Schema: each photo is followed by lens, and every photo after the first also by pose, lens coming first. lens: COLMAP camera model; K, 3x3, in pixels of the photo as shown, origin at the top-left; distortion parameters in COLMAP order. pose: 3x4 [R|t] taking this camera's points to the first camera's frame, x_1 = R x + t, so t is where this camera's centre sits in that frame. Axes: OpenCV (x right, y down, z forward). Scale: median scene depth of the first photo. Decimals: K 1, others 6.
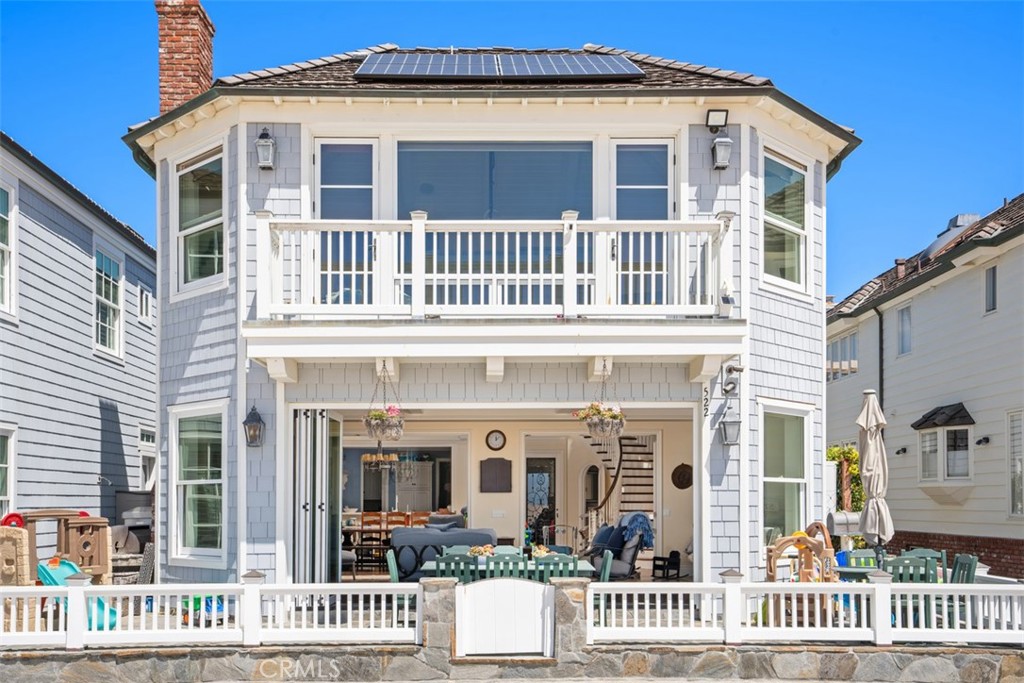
lens RADIAL K [[1007.9, 0, 534.4], [0, 1007.9, 370.2], [0, 0, 1]] dist [0.051937, 0.000000]
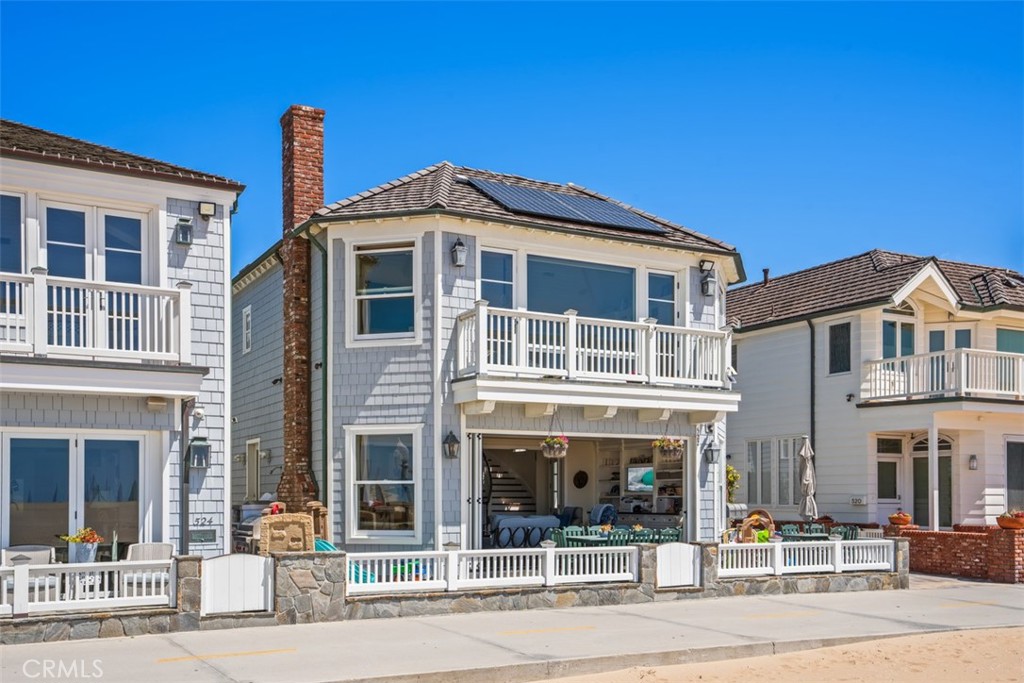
lens RADIAL K [[1007.9, 0, 508.0], [0, 1007.9, 339.1], [0, 0, 1]] dist [0.051937, 0.000000]
pose [[0.880895, 0.075465, 0.467256, -0.874499], [-0.063096, 0.997120, -0.042089, -0.038451], [-0.469087, 0.007594, 0.883120, -0.309307]]
